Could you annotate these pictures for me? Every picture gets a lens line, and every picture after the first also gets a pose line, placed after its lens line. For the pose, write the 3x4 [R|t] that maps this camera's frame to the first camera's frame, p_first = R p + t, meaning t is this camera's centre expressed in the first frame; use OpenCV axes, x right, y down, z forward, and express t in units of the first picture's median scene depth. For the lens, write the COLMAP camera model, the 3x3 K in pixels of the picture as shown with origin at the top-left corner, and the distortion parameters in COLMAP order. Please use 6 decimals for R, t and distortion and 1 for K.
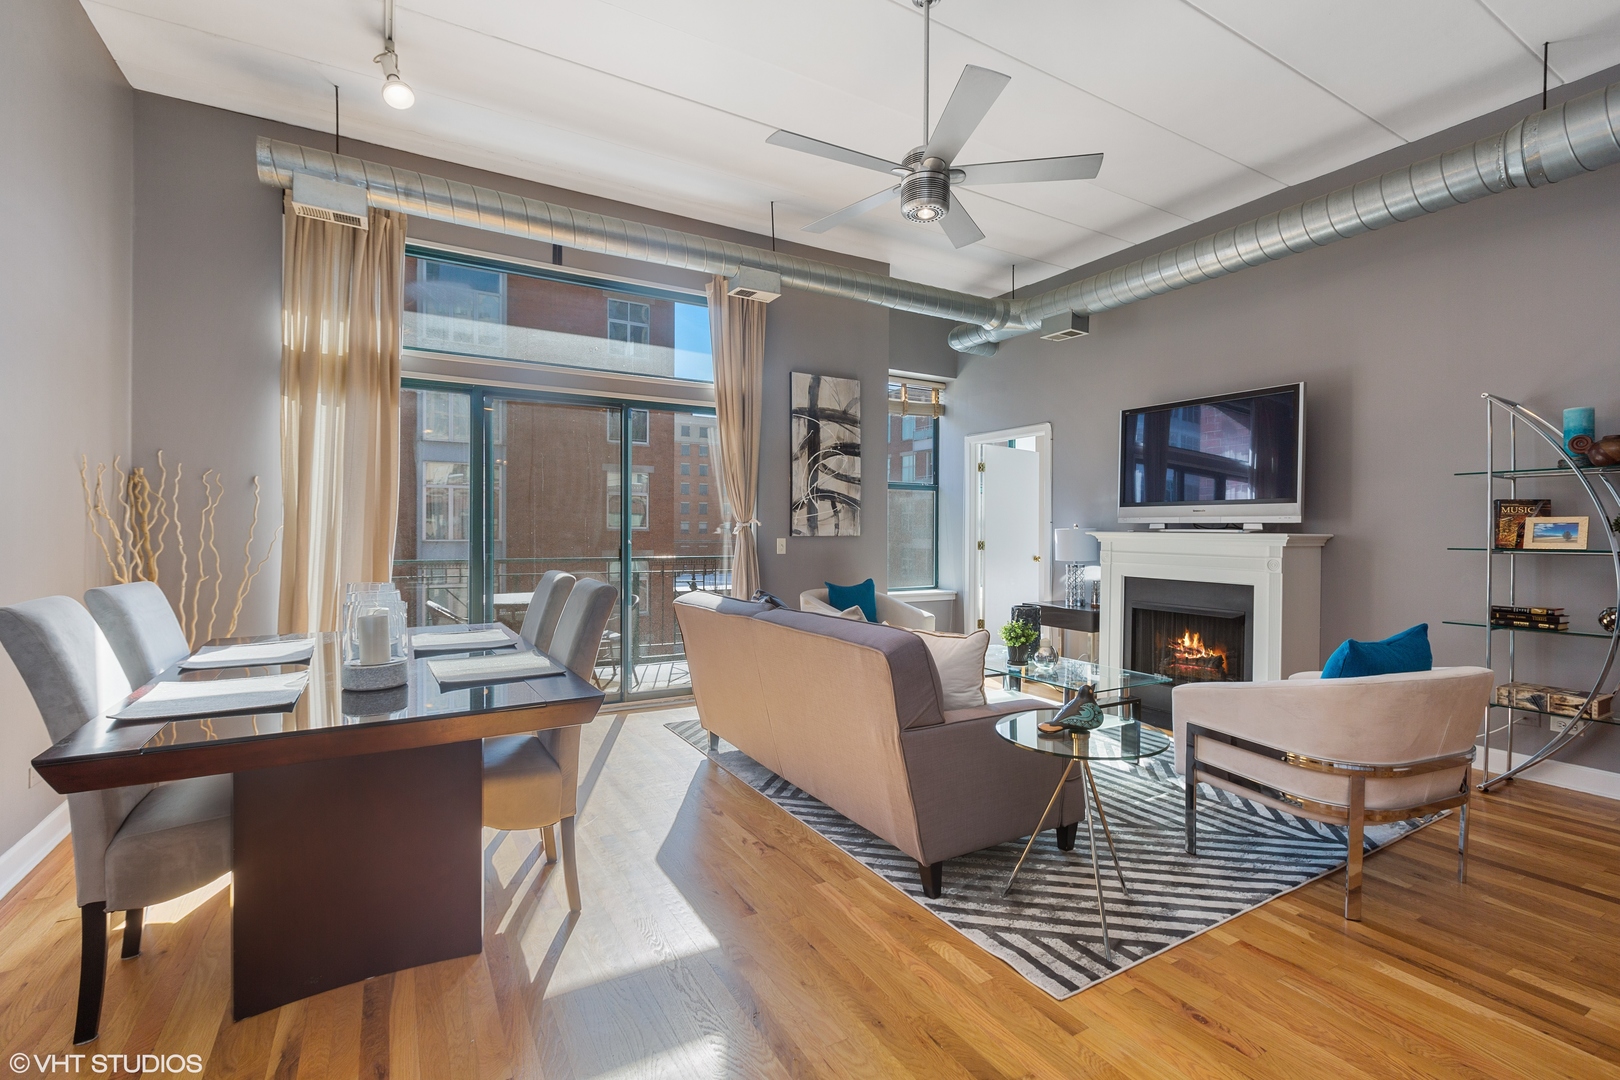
lens RADIAL K [[724.2, 0, 814.2], [0, 724.2, 538.9], [0, 0, 1]] dist [-0.000371, 0.000711]
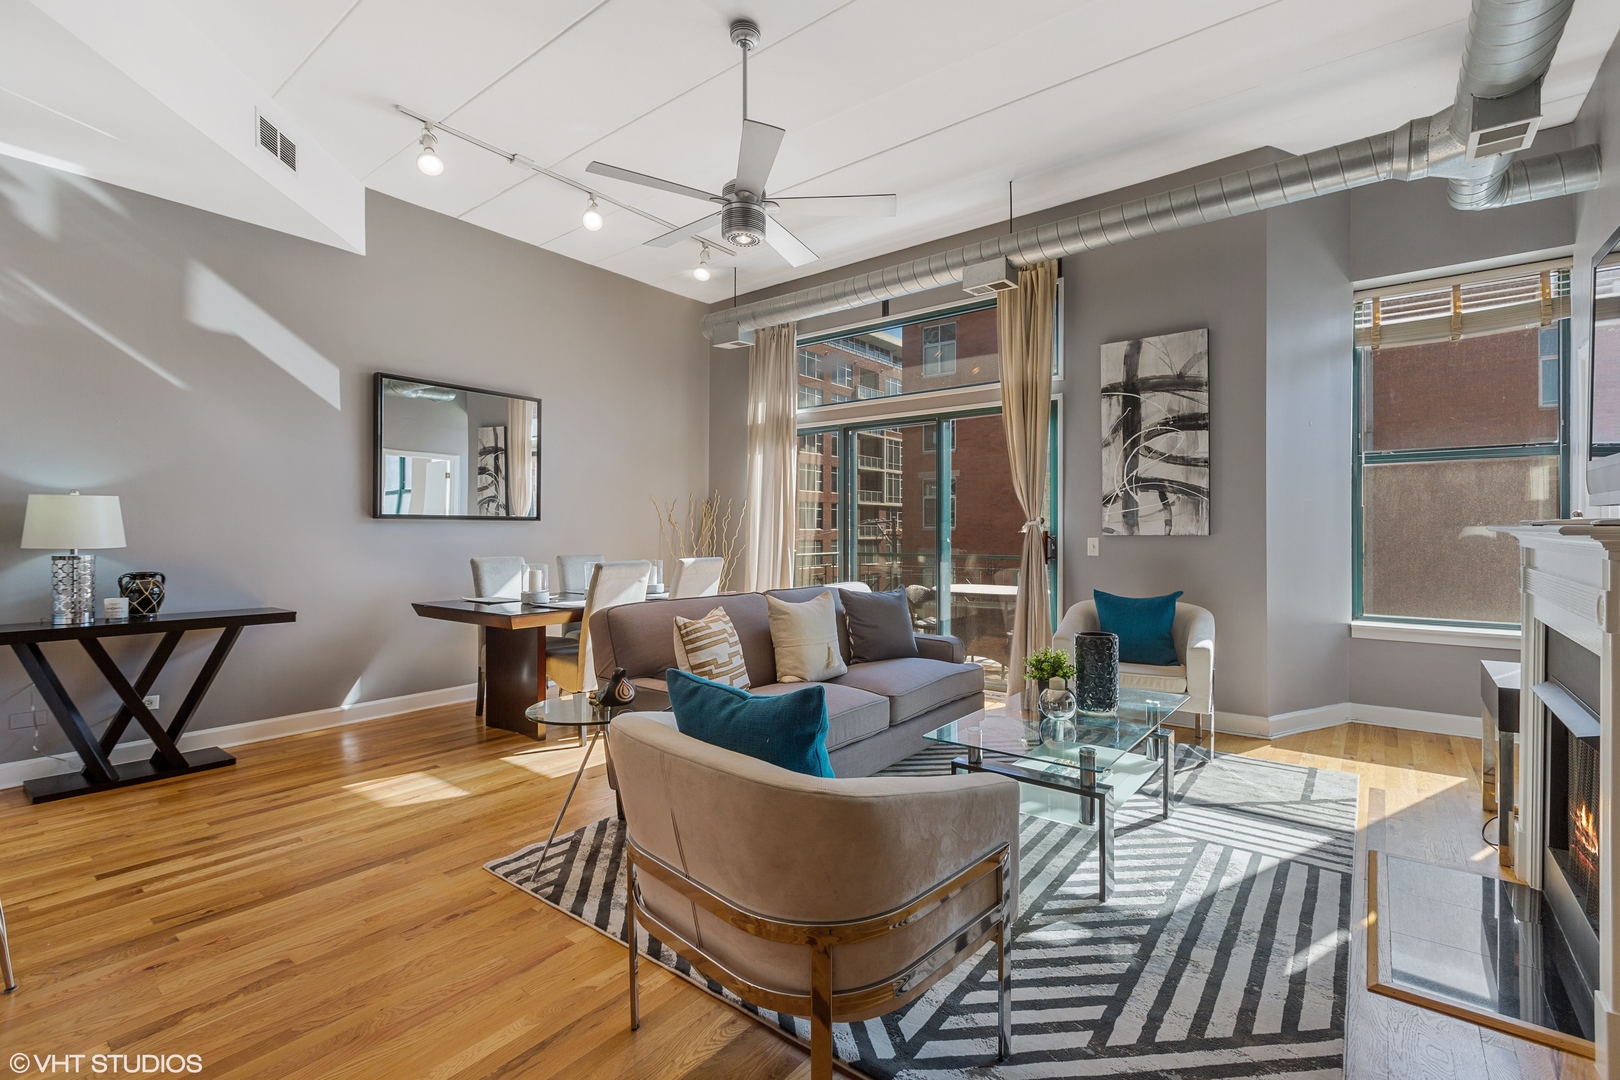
lens RADIAL K [[724.2, 0, 826.7], [0, 724.2, 538.4], [0, 0, 1]] dist [-0.000371, 0.000711]
pose [[0.375503, 0.006414, -0.926799, 0.643410], [-0.005623, 0.999973, 0.004642, -0.002275], [0.926804, 0.003469, 0.375529, 0.372586]]
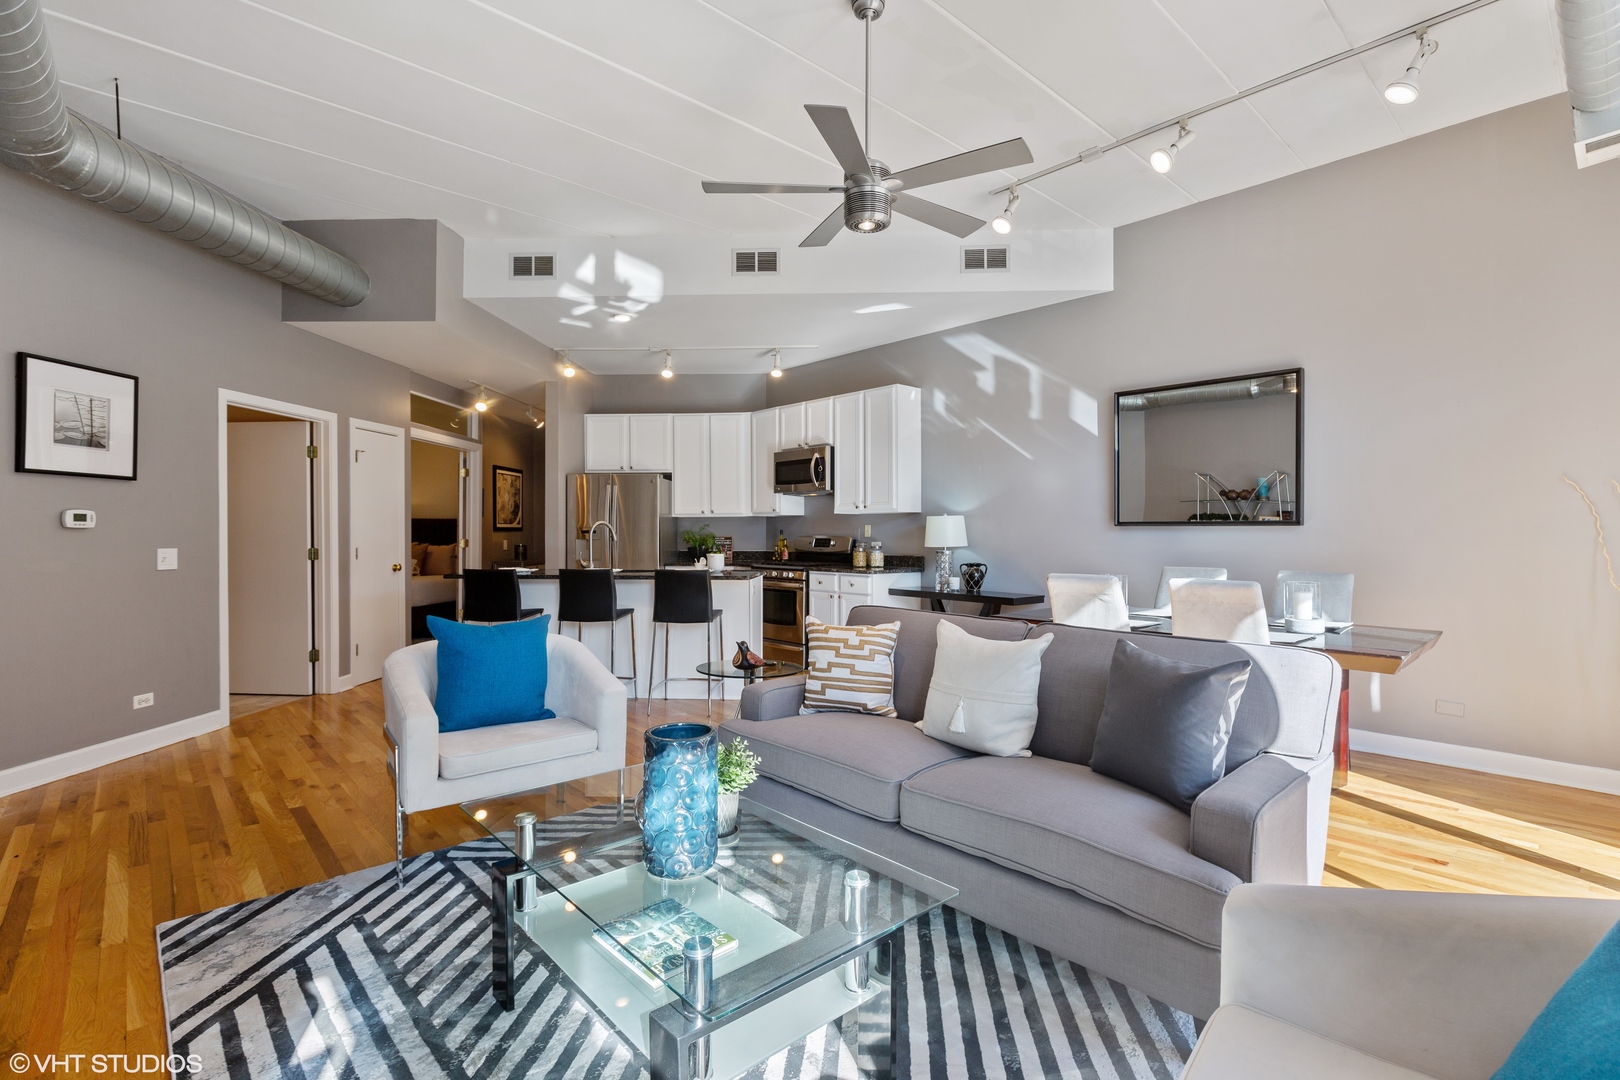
lens RADIAL K [[760.3, 0, 818.8], [0, 760.3, 536.9], [0, 0, 1]] dist [-0.005922, -0.000785]
pose [[-0.979527, -0.005826, -0.201230, 0.228093], [-0.007924, 0.999922, 0.009621, -0.011432], [0.201158, 0.011019, -0.979497, 1.078154]]
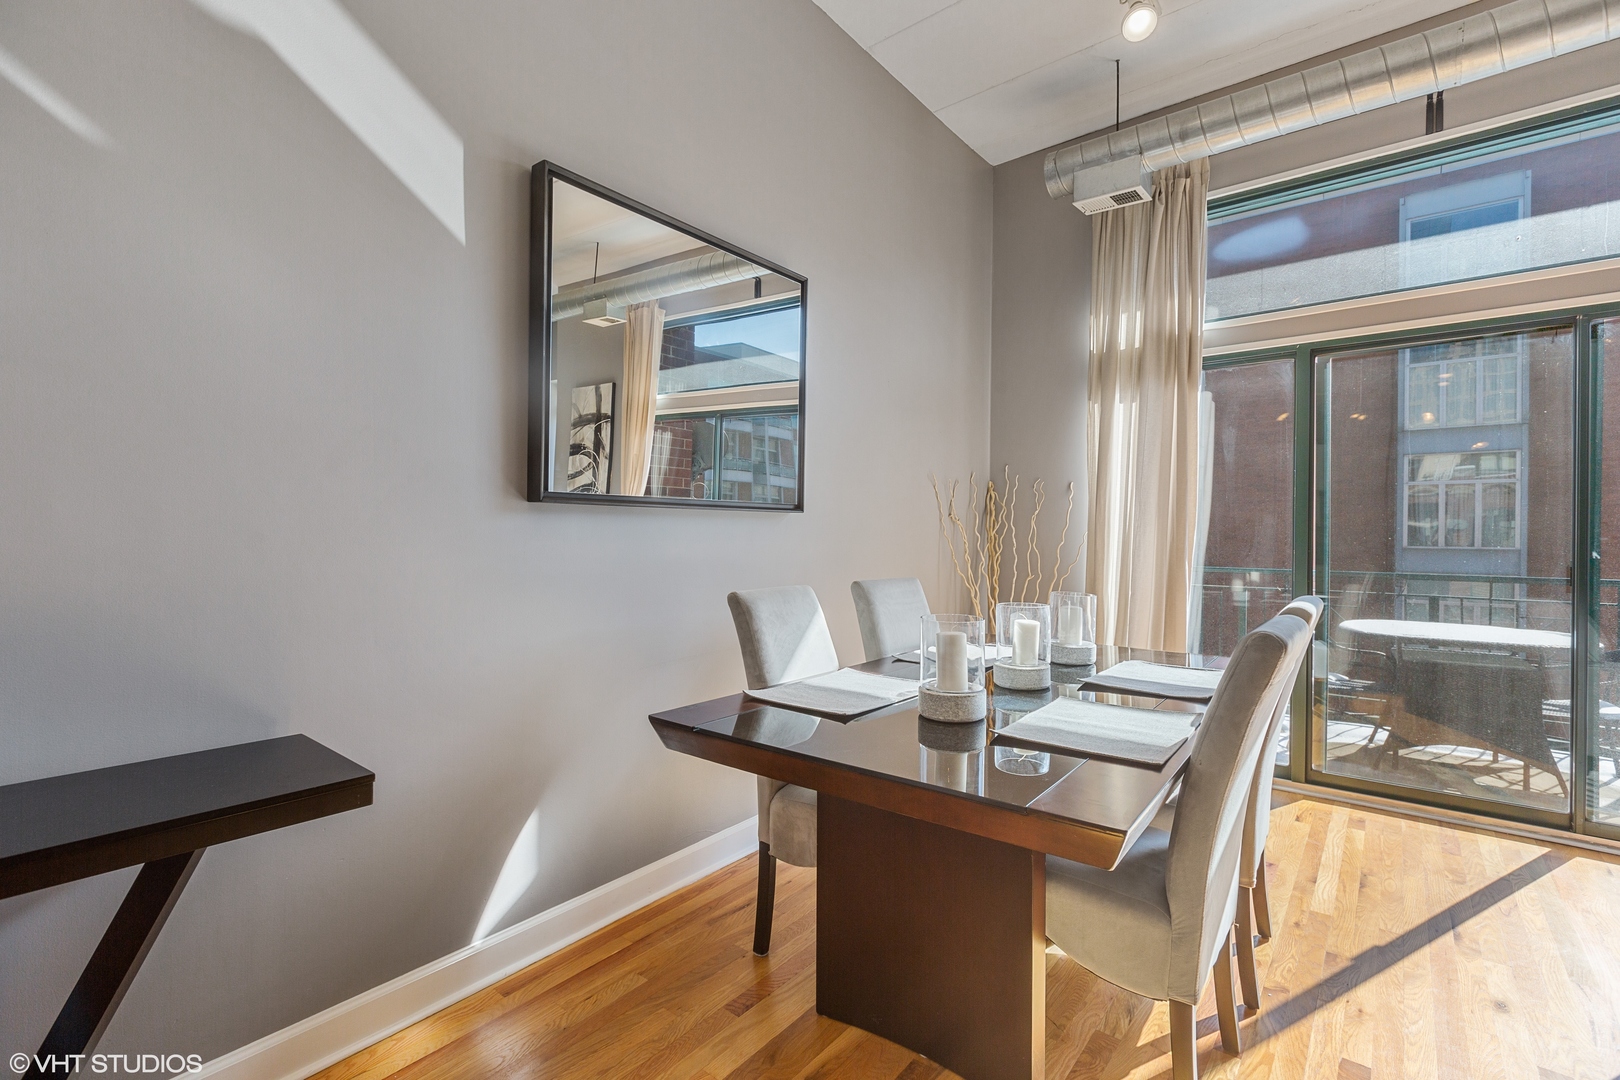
lens RADIAL K [[724.2, 0, 816.6], [0, 724.2, 536.5], [0, 0, 1]] dist [-0.000371, 0.000711]
pose [[0.360795, 0.002363, -0.932642, 0.049801], [-0.011690, 0.999930, -0.001989, -0.001615], [0.932572, 0.011620, 0.360797, 0.201747]]
